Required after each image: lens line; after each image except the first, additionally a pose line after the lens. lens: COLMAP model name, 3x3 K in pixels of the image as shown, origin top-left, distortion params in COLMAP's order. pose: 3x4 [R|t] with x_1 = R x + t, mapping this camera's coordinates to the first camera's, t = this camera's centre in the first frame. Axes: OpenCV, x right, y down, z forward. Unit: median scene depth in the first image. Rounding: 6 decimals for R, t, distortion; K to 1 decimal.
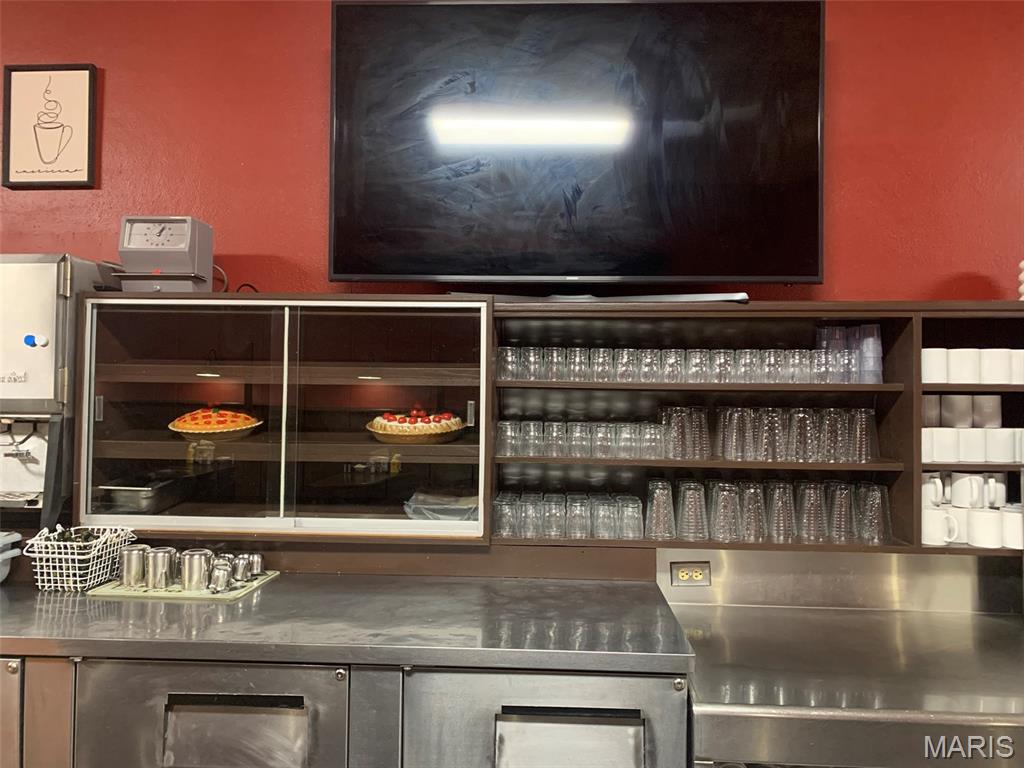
lens RADIAL K [[796.2, 0, 492.5], [0, 796.2, 363.3], [0, 0, 1]] dist [0.065070, -0.067132]
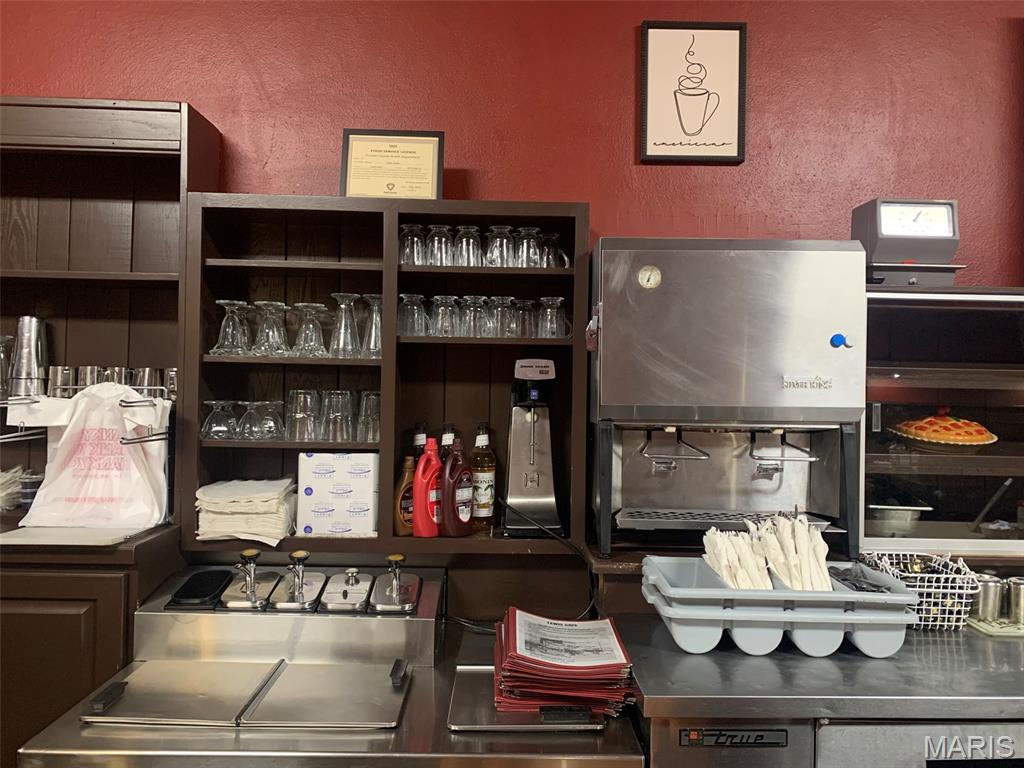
lens RADIAL K [[796.2, 0, 521.6], [0, 796.2, 359.3], [0, 0, 1]] dist [0.065070, -0.067132]
pose [[0.993396, 0.008571, 0.114415, -0.929431], [-0.010284, 0.999844, 0.014385, -0.015064], [-0.114274, -0.015467, 0.993329, 0.165589]]
